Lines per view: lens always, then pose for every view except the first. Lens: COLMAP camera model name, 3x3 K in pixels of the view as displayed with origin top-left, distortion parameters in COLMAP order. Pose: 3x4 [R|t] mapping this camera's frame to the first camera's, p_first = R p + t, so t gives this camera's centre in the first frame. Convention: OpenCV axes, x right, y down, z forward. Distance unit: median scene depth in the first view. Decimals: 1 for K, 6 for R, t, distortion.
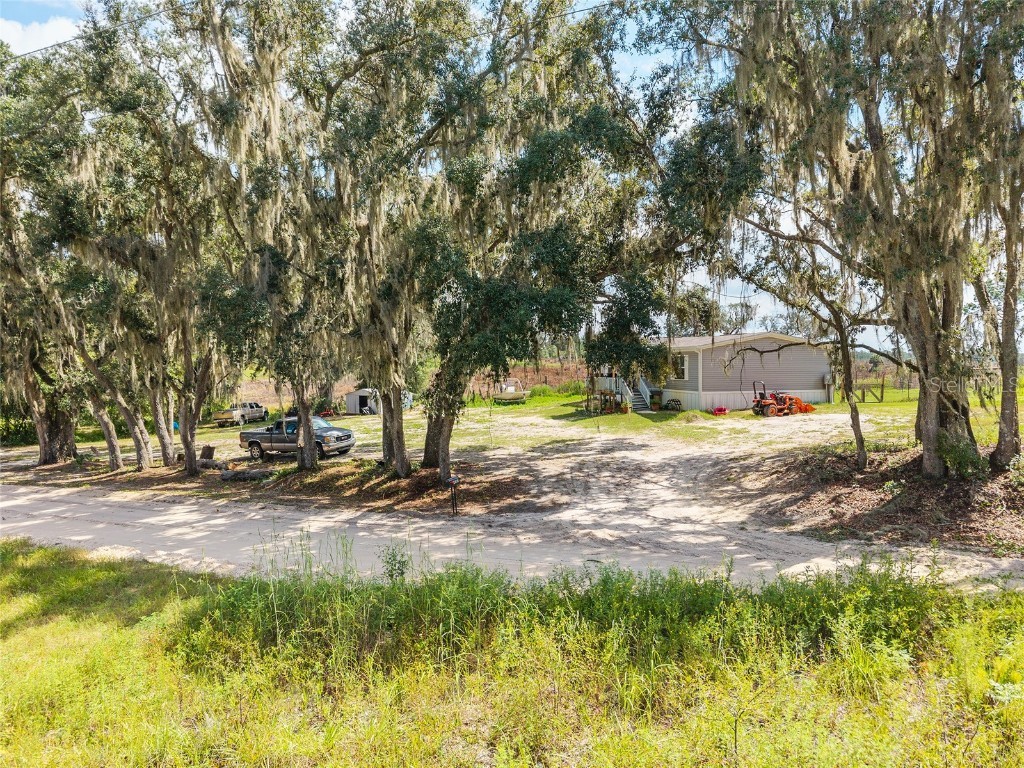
lens RADIAL K [[690.9, 0, 509.8], [0, 690.9, 383.2], [0, 0, 1]] dist [0.032569, -0.032317]
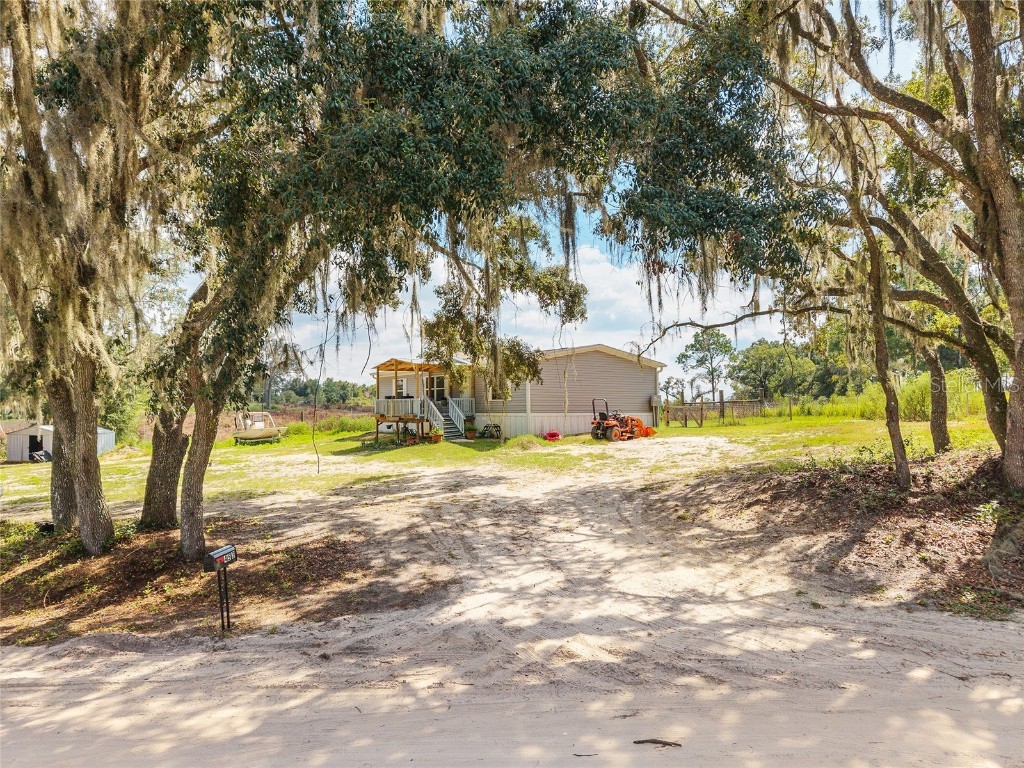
lens RADIAL K [[690.9, 0, 509.8], [0, 690.9, 383.2], [0, 0, 1]] dist [0.032569, -0.032317]
pose [[0.930256, 0.013584, 0.366660, -0.062196], [0.012948, 0.997477, -0.069806, 0.052133], [-0.366683, 0.069685, 0.927733, 0.416037]]
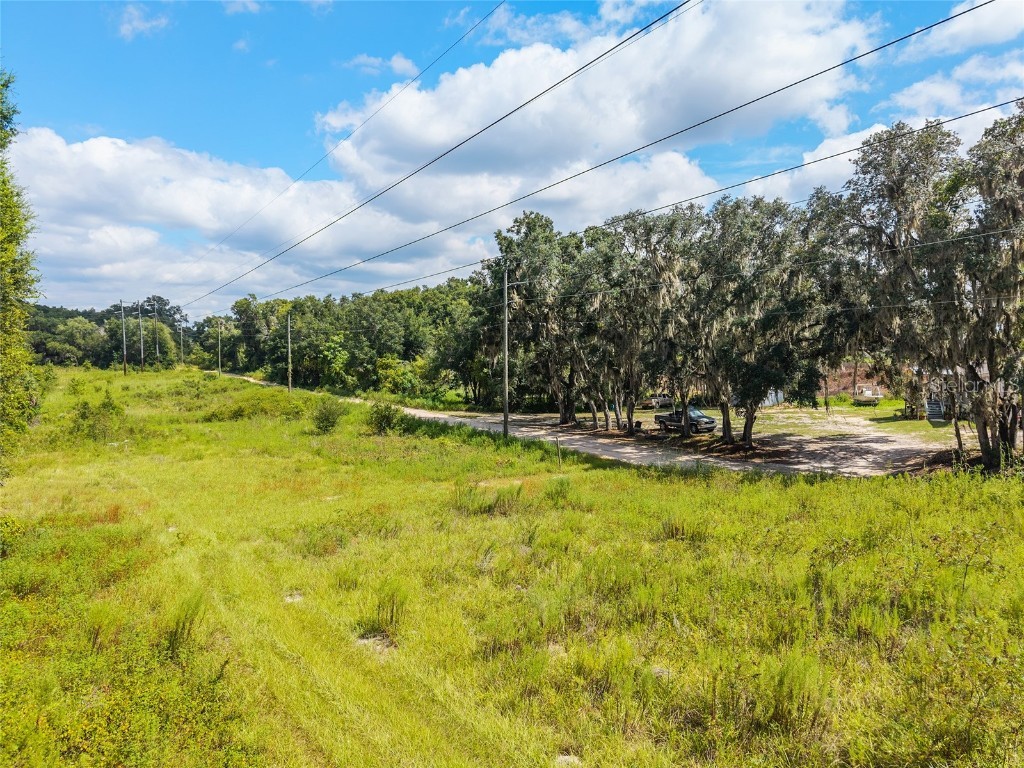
lens RADIAL K [[690.9, 0, 509.8], [0, 690.9, 383.2], [0, 0, 1]] dist [0.032569, -0.032317]
pose [[0.833883, 0.045430, -0.550068, 0.406939], [-0.030114, 0.998867, 0.036844, -0.094961], [0.551119, -0.014159, 0.834307, -1.020131]]
